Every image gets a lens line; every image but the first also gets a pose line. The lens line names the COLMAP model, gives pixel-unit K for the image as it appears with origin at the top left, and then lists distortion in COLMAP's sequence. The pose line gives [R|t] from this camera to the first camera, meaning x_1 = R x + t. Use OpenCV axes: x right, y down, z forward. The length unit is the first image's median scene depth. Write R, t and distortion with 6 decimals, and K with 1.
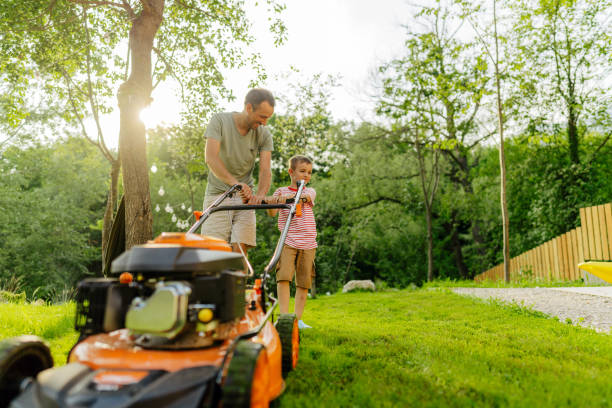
lens RADIAL K [[395.6, 0, 305.3], [0, 395.6, 202.1], [0, 0, 1]] dist [-0.001883, 0.012181]
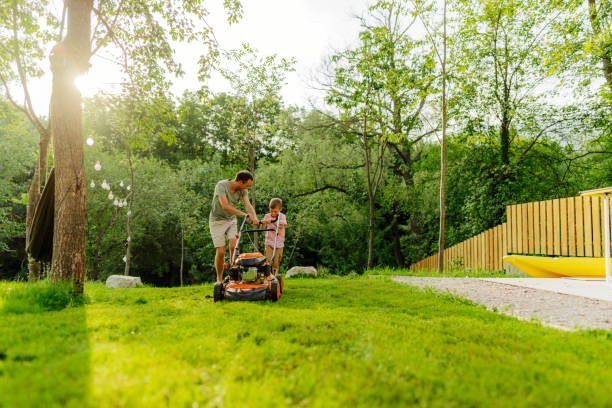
lens RADIAL K [[395.6, 0, 307.1], [0, 395.6, 202.0], [0, 0, 1]] dist [-0.001883, 0.012181]
pose [[0.988929, 0.048361, 0.140286, -0.001082], [-0.053415, 0.998044, 0.032491, 0.000116], [-0.138441, -0.039625, 0.989578, 0.002120]]
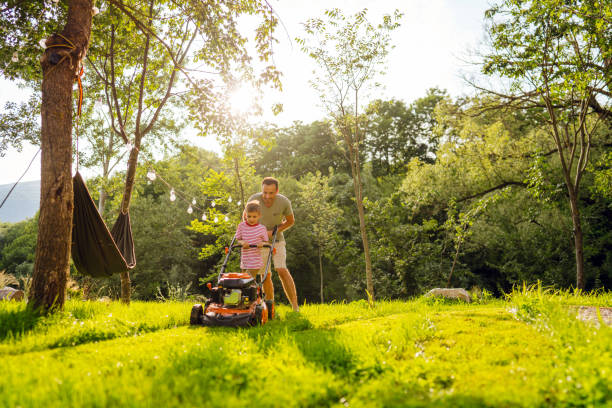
lens RADIAL K [[395.6, 0, 303.1], [0, 395.6, 198.8], [0, 0, 1]] dist [-0.001883, 0.012181]
pose [[0.934780, -0.053111, -0.351233, 0.722657], [0.047163, 0.998562, -0.025475, 0.184805], [0.352081, 0.007248, 0.935941, 1.026208]]
